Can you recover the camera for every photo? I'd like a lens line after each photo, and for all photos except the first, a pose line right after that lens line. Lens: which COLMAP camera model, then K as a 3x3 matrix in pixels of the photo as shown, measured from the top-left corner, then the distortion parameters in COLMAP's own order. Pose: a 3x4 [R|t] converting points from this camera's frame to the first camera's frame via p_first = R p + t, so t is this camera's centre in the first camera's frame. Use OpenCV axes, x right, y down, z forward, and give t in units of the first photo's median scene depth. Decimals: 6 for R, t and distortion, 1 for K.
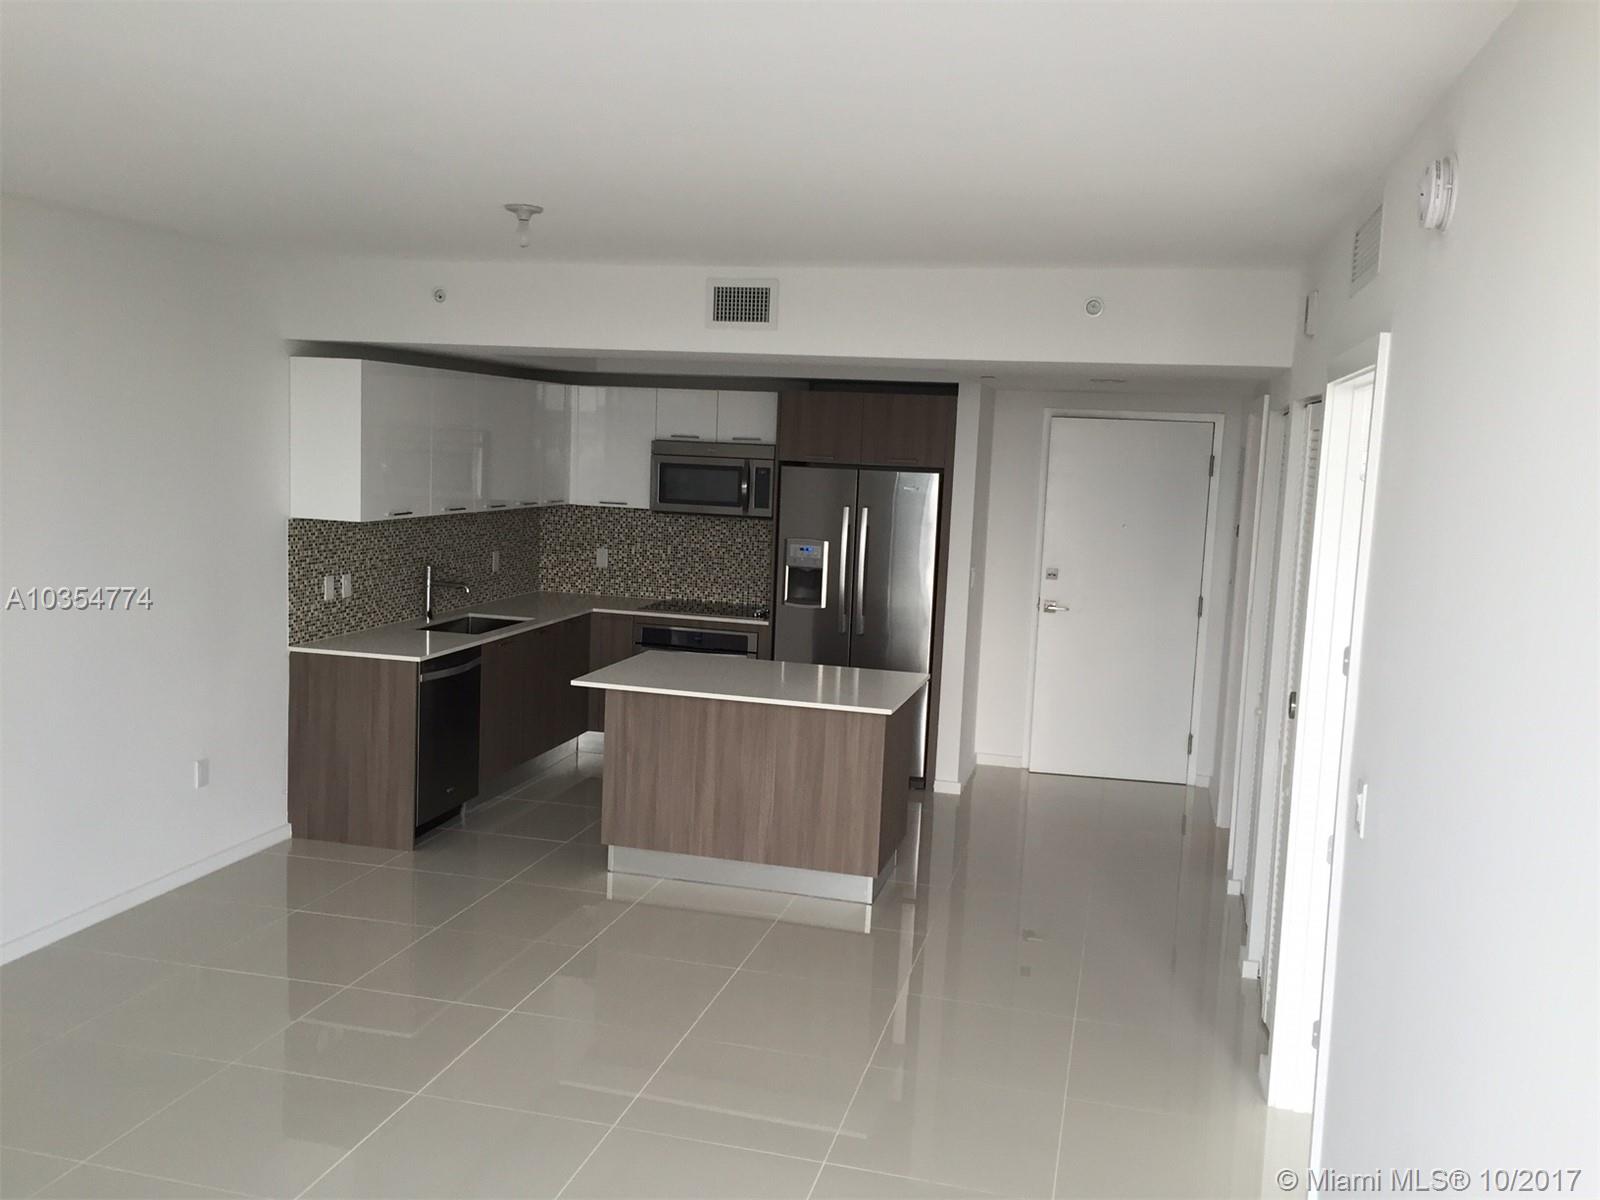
lens RADIAL K [[1364.1, 0, 797.3], [0, 1364.1, 591.5], [0, 0, 1]] dist [0.075925, -0.107307]
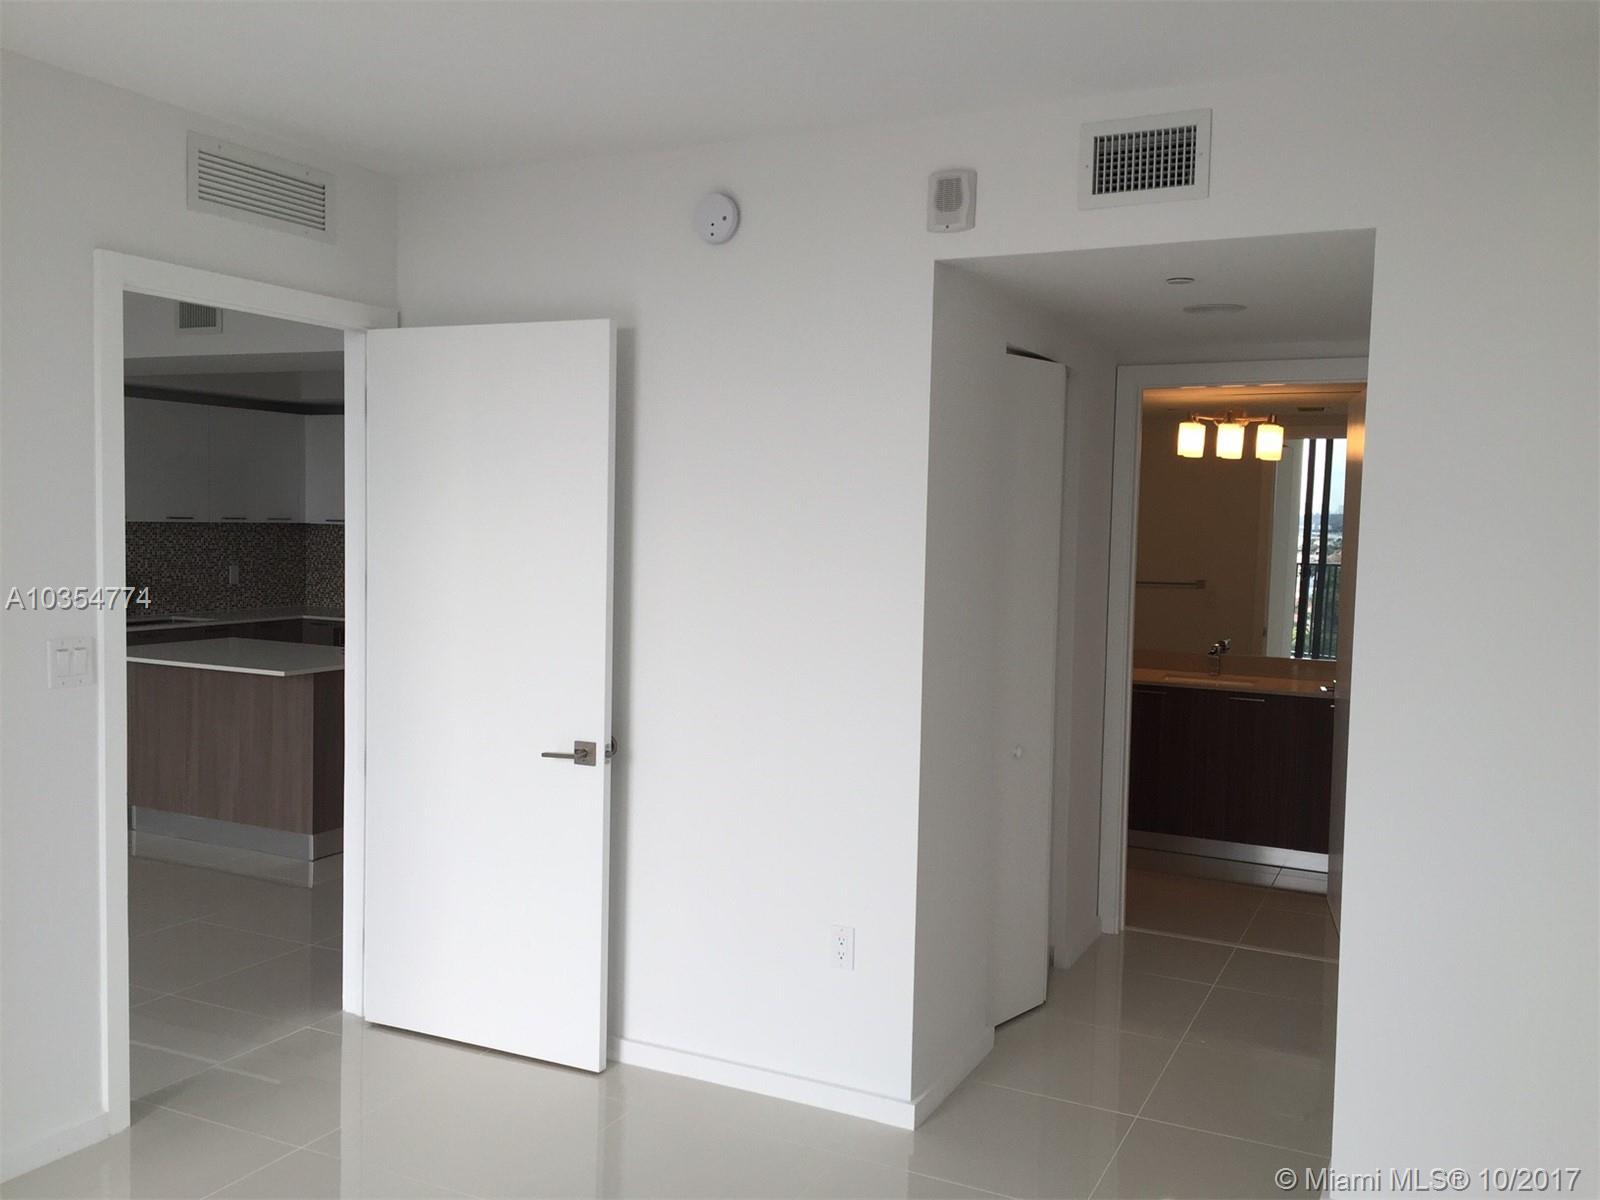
lens RADIAL K [[1364.1, 0, 808.2], [0, 1364.1, 596.2], [0, 0, 1]] dist [0.075925, -0.107307]
pose [[0.977304, -0.007351, -0.211712, 0.553304], [-0.005338, 0.998226, -0.059303, 0.069651], [0.211772, 0.059087, 0.975531, 0.013614]]
